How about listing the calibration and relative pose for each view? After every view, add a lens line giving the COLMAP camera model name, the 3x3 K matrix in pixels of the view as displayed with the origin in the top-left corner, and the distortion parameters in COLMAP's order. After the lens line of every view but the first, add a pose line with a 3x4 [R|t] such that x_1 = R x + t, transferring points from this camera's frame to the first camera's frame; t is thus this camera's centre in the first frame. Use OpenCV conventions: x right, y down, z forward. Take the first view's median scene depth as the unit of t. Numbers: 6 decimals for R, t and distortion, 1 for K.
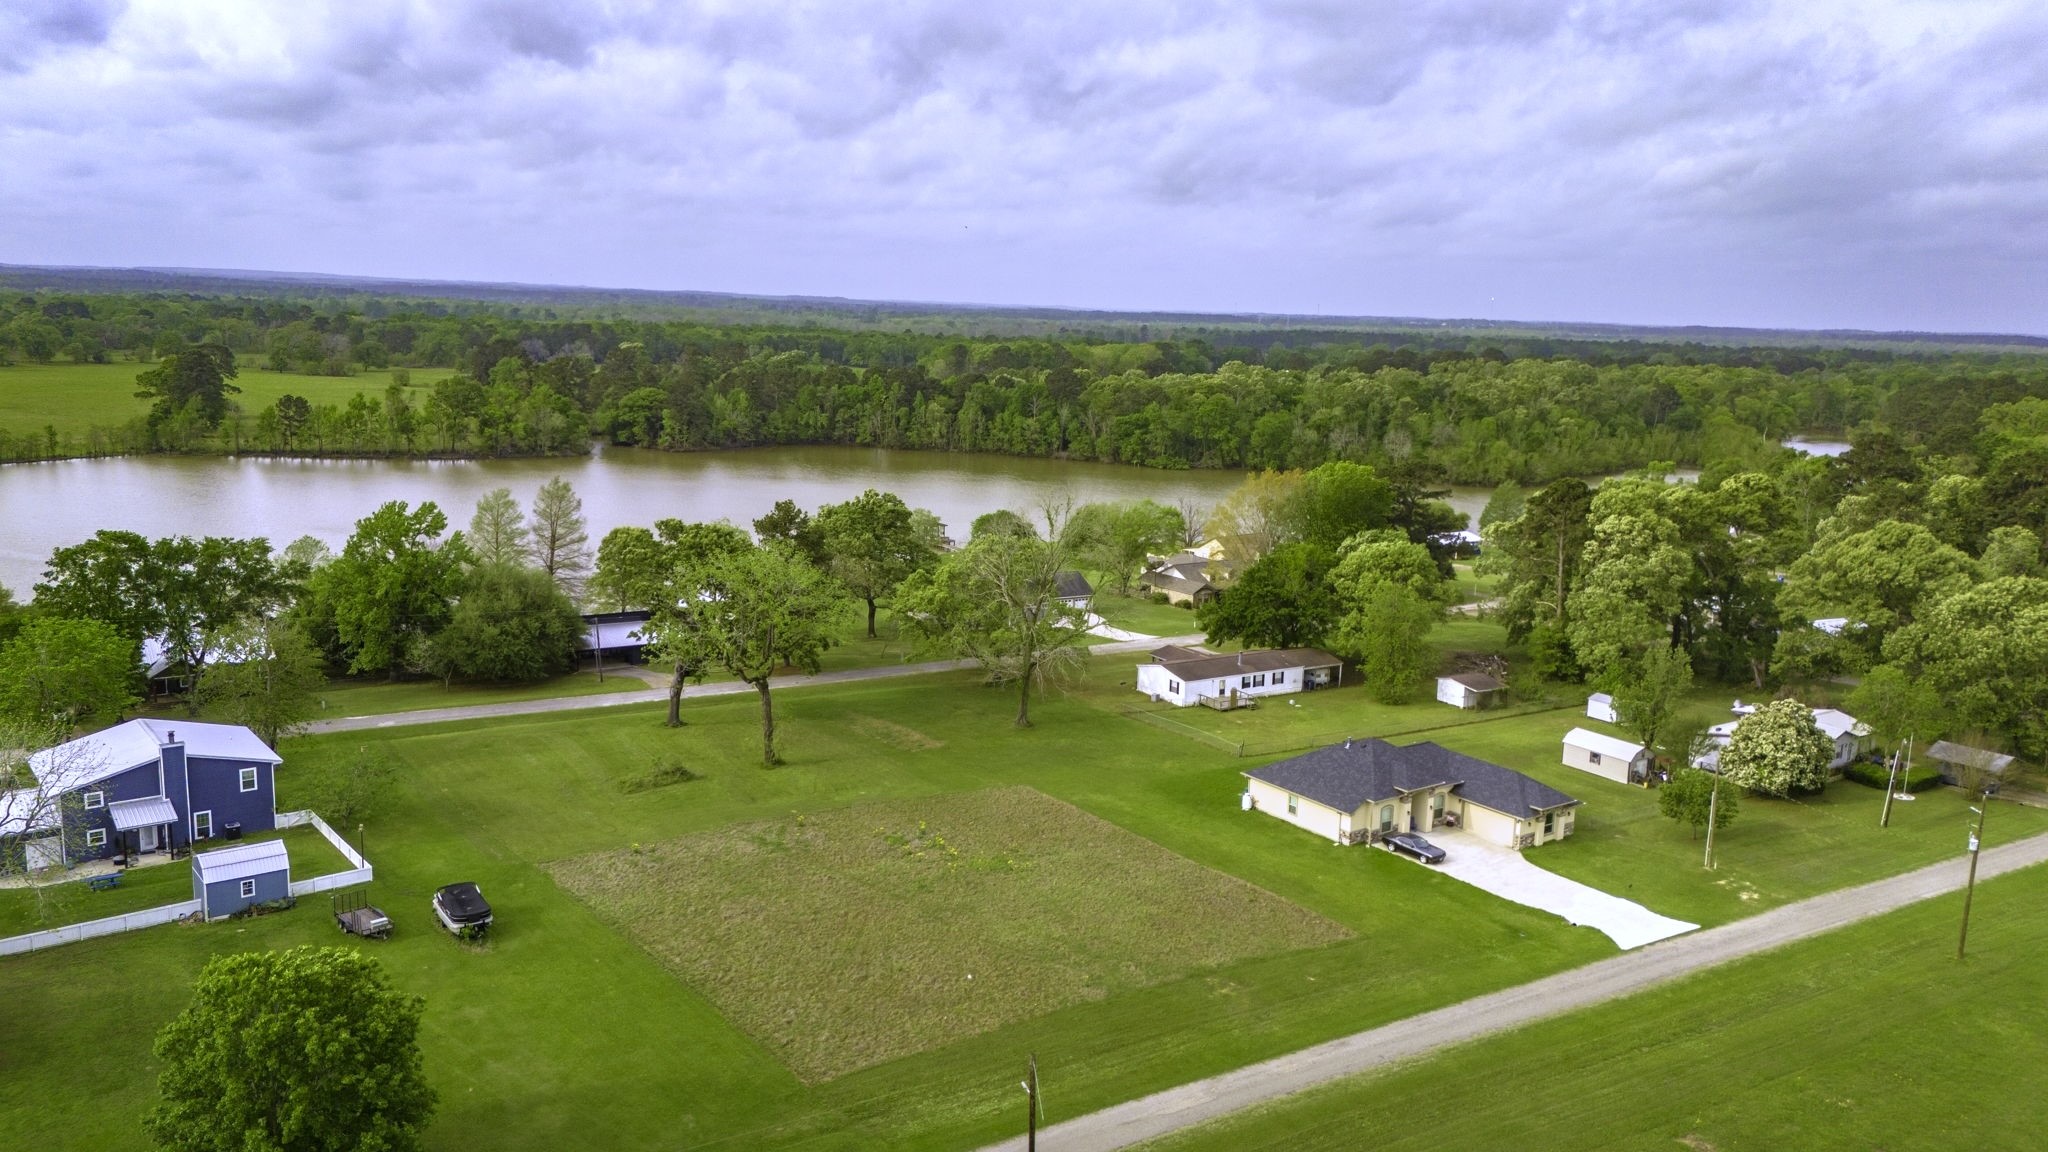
lens RADIAL K [[1490.4, 0, 1024.0], [0, 1490.4, 576.0], [0, 0, 1]] dist [0.101041, -0.123237]
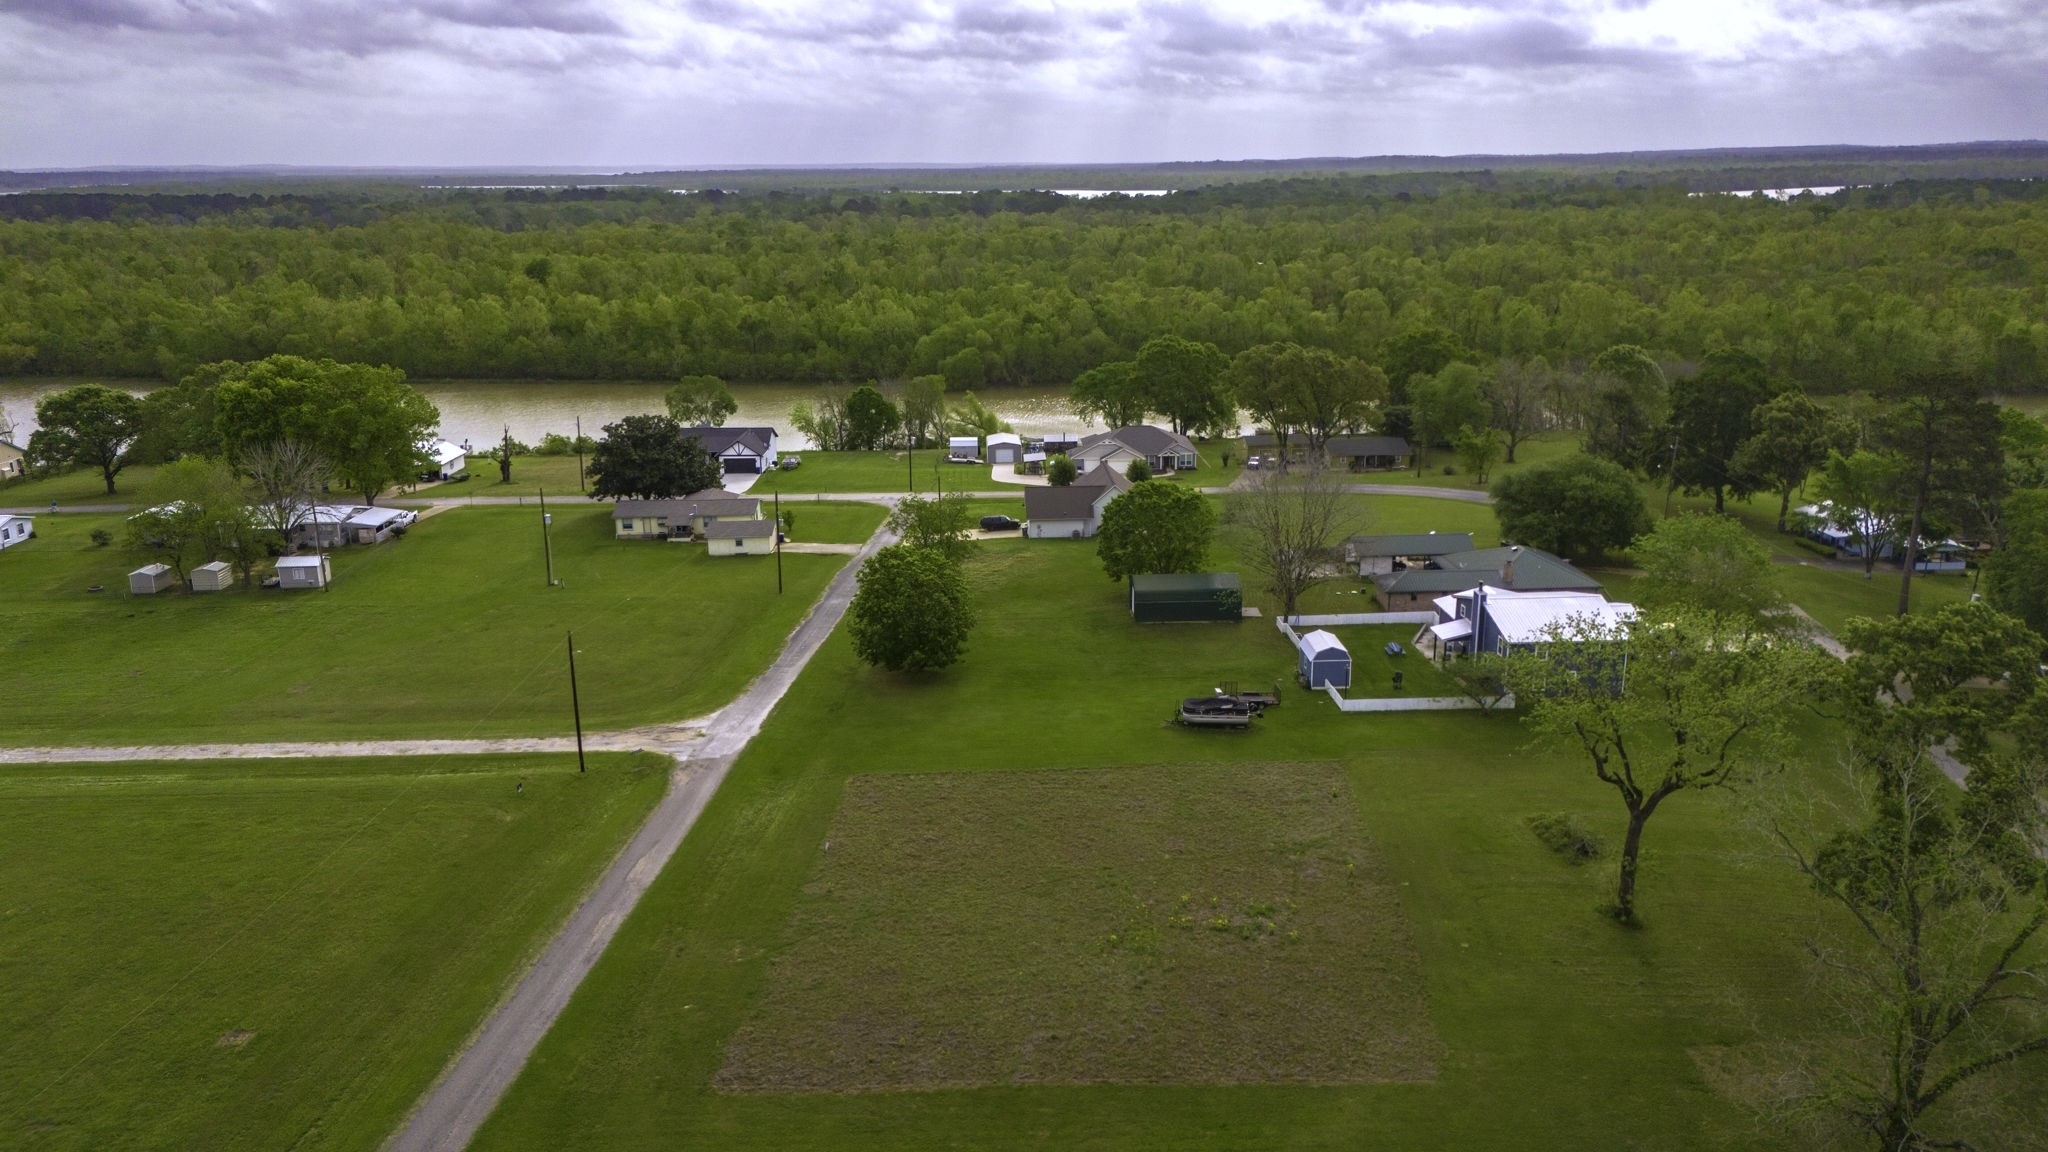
lens RADIAL K [[1490.4, 0, 1024.0], [0, 1490.4, 576.0], [0, 0, 1]] dist [0.101041, -0.123237]
pose [[-0.596413, 0.189876, -0.779896, 0.413160], [-0.148521, 0.928736, 0.339692, -0.174637], [0.788817, 0.318428, -0.525710, 0.884085]]
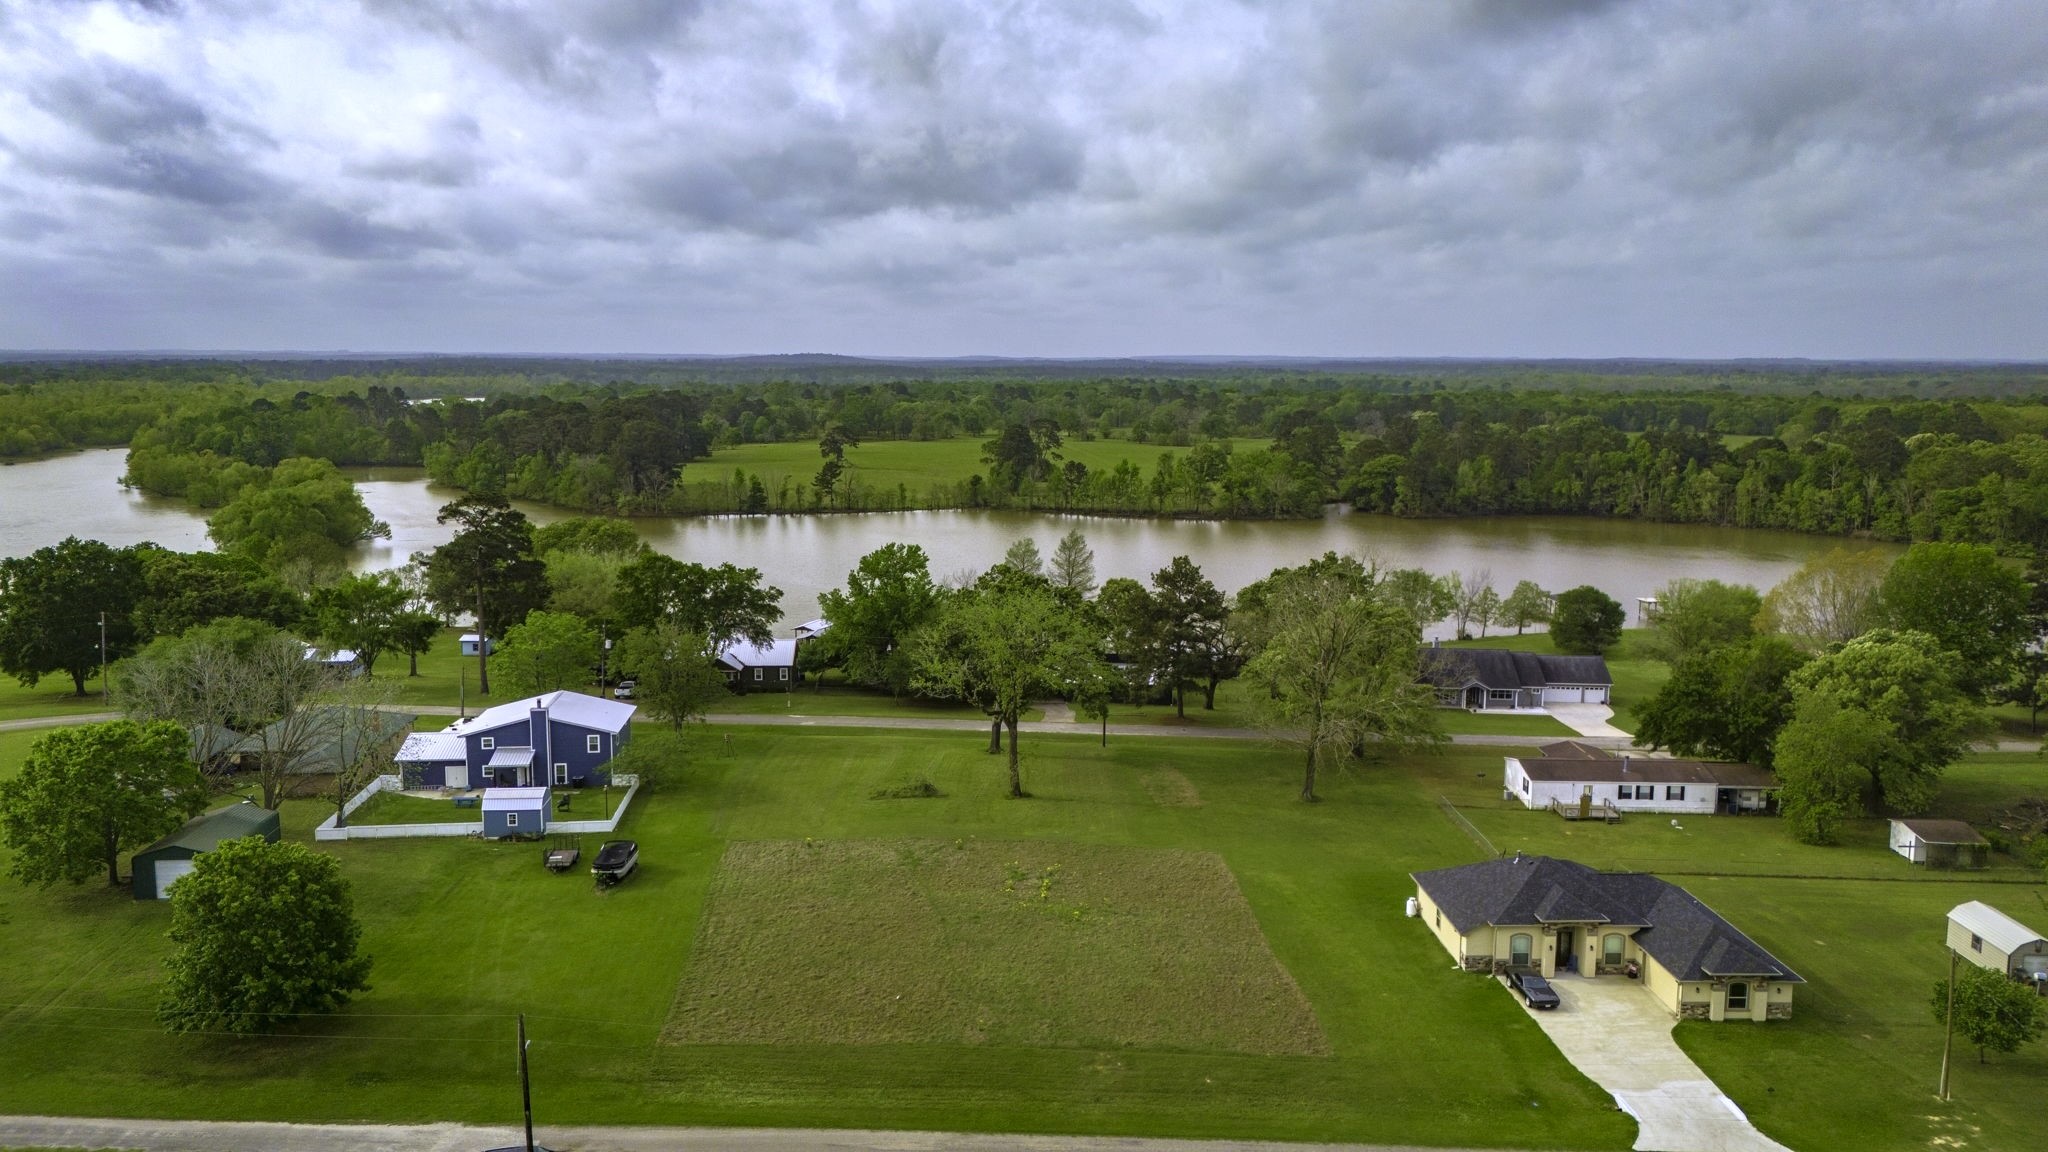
lens RADIAL K [[1490.4, 0, 1024.0], [0, 1490.4, 576.0], [0, 0, 1]] dist [0.101041, -0.123237]
pose [[0.827059, 0.051299, -0.559769, 0.340530], [-0.077285, 0.996747, -0.022843, -0.005131], [0.556776, 0.062155, 0.828334, 0.090339]]
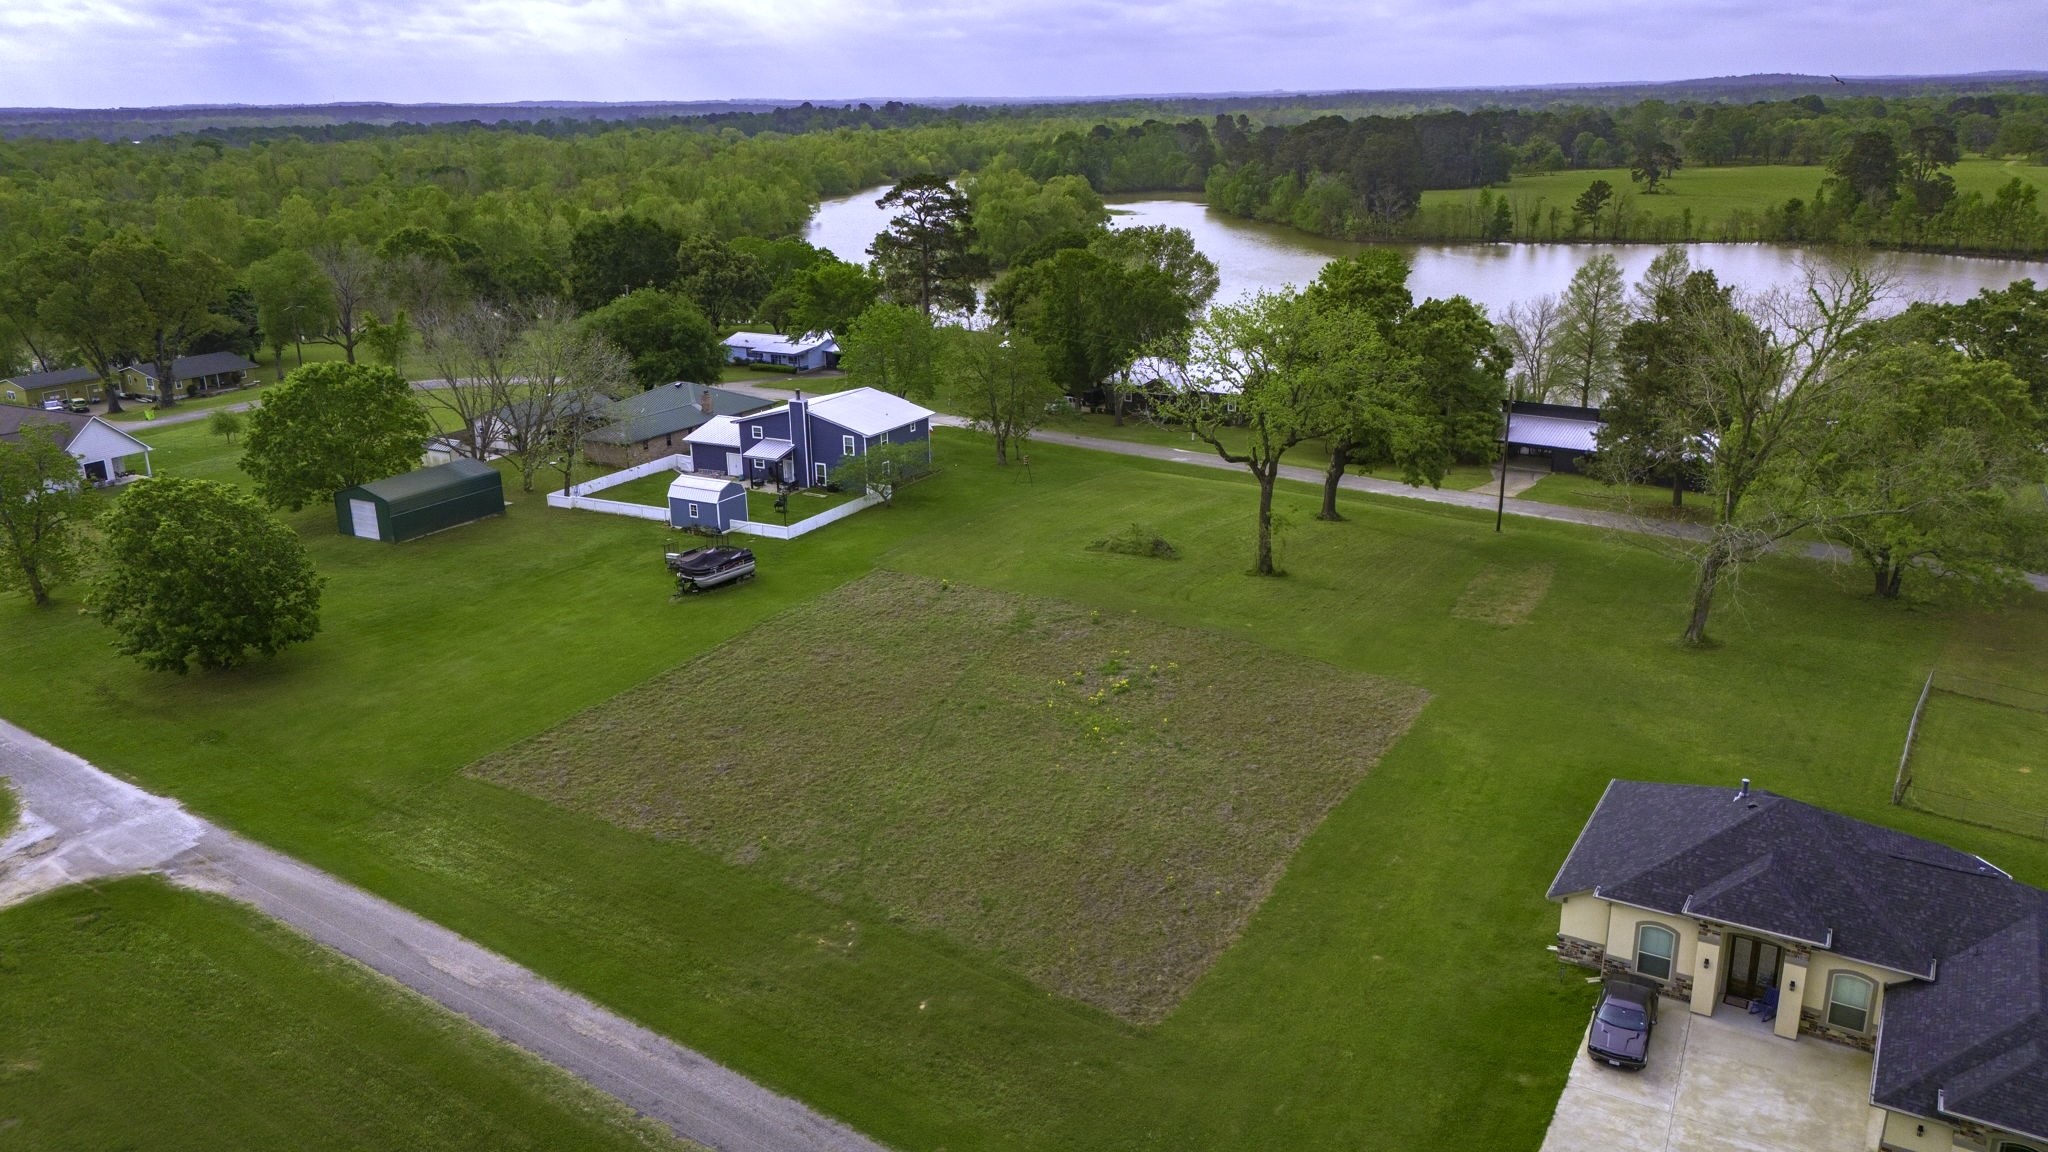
lens RADIAL K [[1497.7, 0, 1025.7], [0, 1497.7, 580.0], [0, 0, 1]] dist [0.074685, -0.072870]
pose [[0.384541, 0.242848, -0.890592, 0.398122], [-0.136126, 0.969145, 0.205492, -0.013653], [0.913016, 0.042212, 0.405734, 0.449445]]
